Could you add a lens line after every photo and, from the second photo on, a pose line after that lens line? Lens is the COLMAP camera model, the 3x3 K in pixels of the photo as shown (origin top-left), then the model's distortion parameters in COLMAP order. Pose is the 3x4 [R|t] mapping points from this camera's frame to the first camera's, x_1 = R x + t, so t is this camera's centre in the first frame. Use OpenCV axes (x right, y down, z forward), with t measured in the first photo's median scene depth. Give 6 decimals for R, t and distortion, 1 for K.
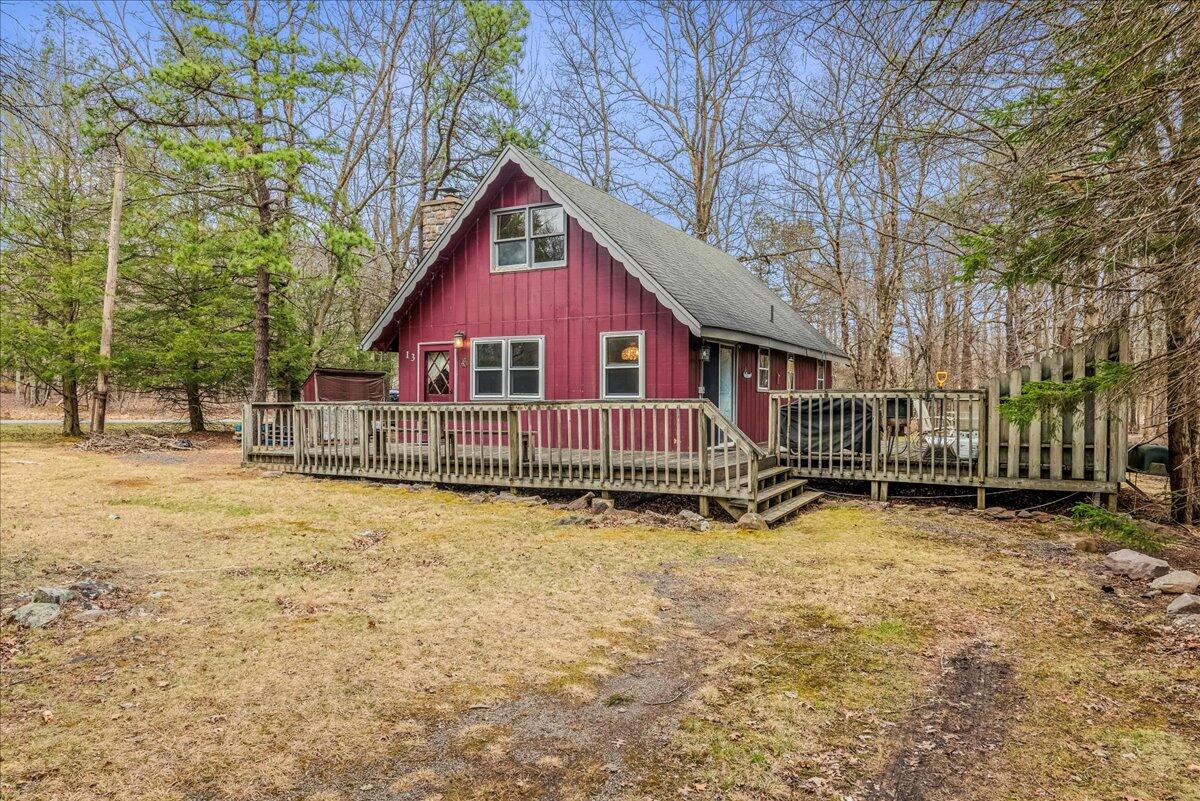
lens RADIAL K [[901.3, 0, 600.0], [0, 901.3, 400.5], [0, 0, 1]] dist [0.100674, -0.000630]
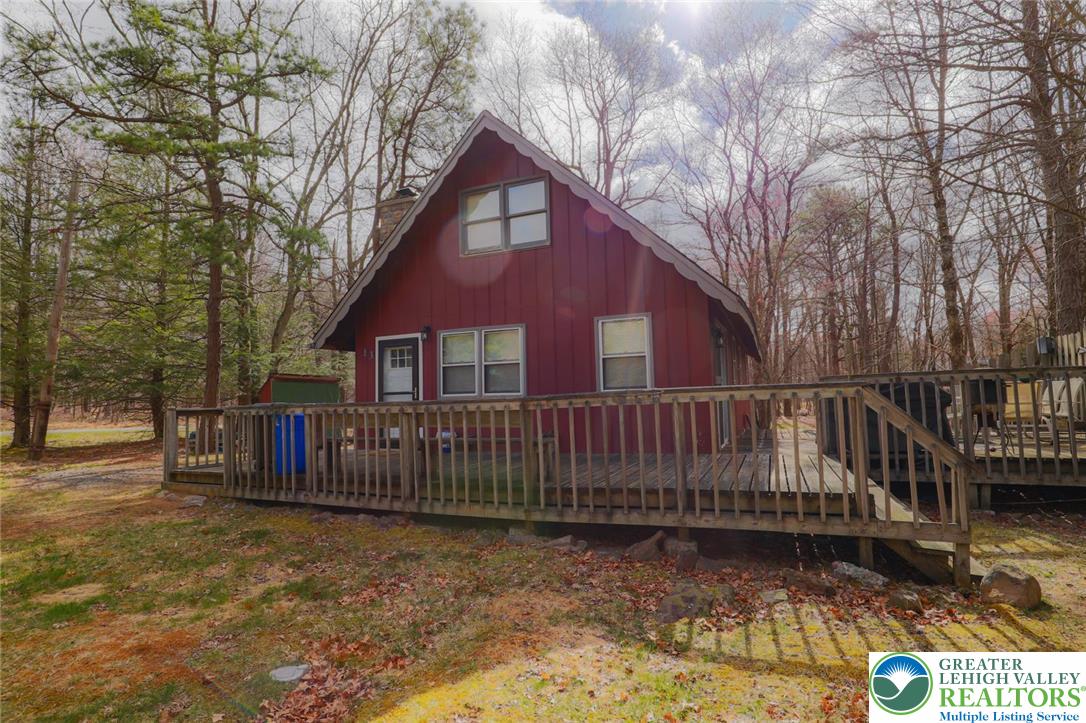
lens RADIAL K [[541.9, 0, 543.0], [0, 541.9, 361.5], [0, 0, 1]] dist [-0.003975, -0.000054]
pose [[0.992846, -0.020912, 0.117553, -0.123049], [0.029153, 0.997203, -0.068825, 0.003139], [-0.115785, 0.071760, 0.990679, 0.540943]]
